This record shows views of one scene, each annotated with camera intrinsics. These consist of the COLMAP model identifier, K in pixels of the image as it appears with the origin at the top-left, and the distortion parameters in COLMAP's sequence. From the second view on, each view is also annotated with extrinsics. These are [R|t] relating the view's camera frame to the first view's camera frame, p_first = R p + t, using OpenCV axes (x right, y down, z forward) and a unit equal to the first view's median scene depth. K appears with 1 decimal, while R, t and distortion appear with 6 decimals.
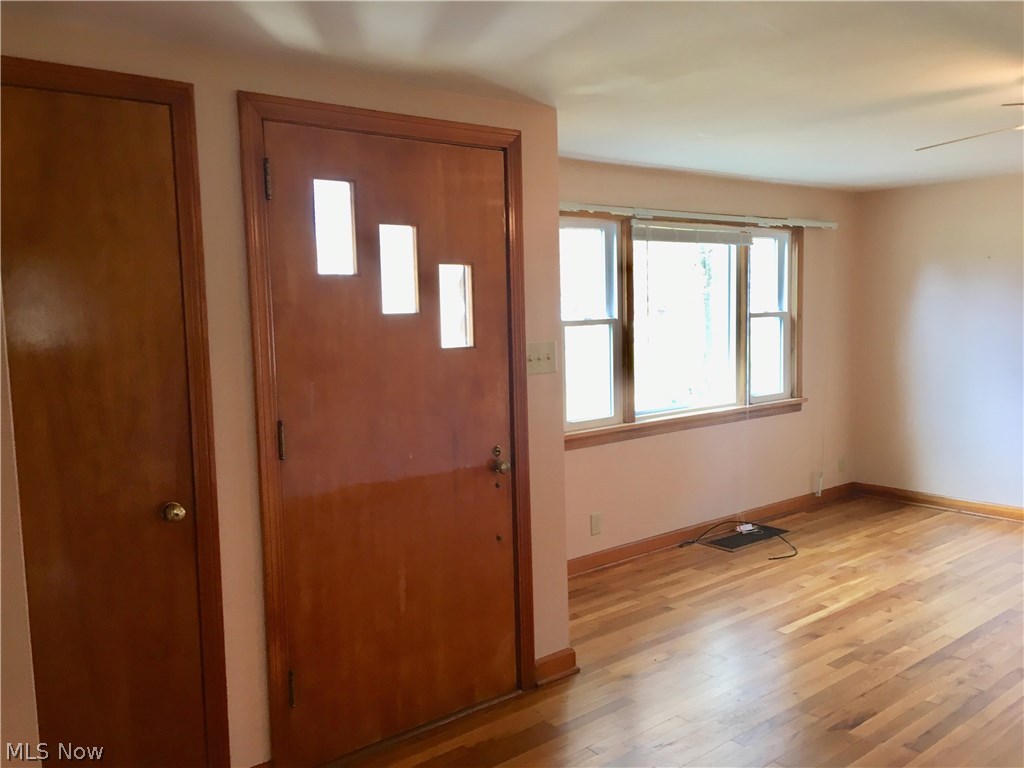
lens RADIAL K [[867.5, 0, 512.0], [0, 867.5, 384.0], [0, 0, 1]] dist [0.087805, -0.120162]
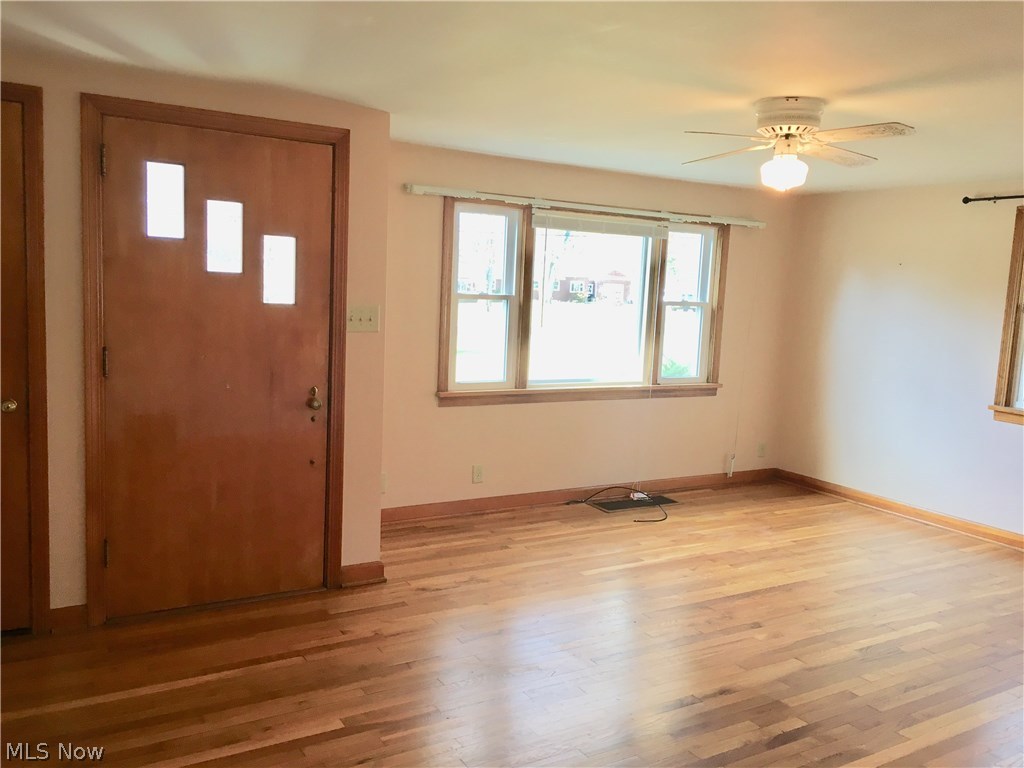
lens RADIAL K [[862.3, 0, 512.4], [0, 862.3, 378.9], [0, 0, 1]] dist [0.078006, -0.110082]
pose [[0.987239, 0.085246, -0.134507, 0.280299], [-0.082347, 0.996238, 0.026980, 0.002705], [0.136301, -0.015560, 0.990545, -0.112183]]
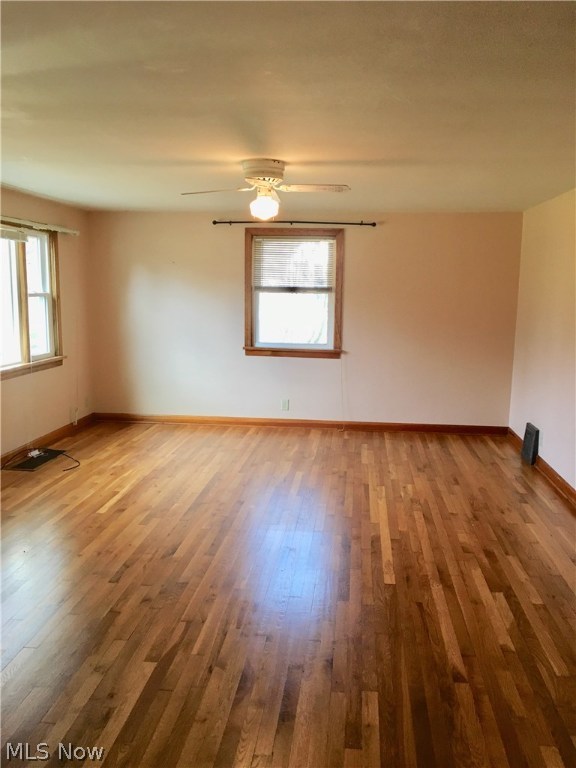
lens RADIAL K [[650.6, 0, 288.6], [0, 650.6, 379.2], [0, 0, 1]] dist [0.087805, -0.120162]
pose [[0.718982, -0.067002, 0.691792, -0.168328], [0.036241, 0.997603, 0.058955, 0.005416], [-0.694083, -0.017316, 0.719686, -0.002320]]
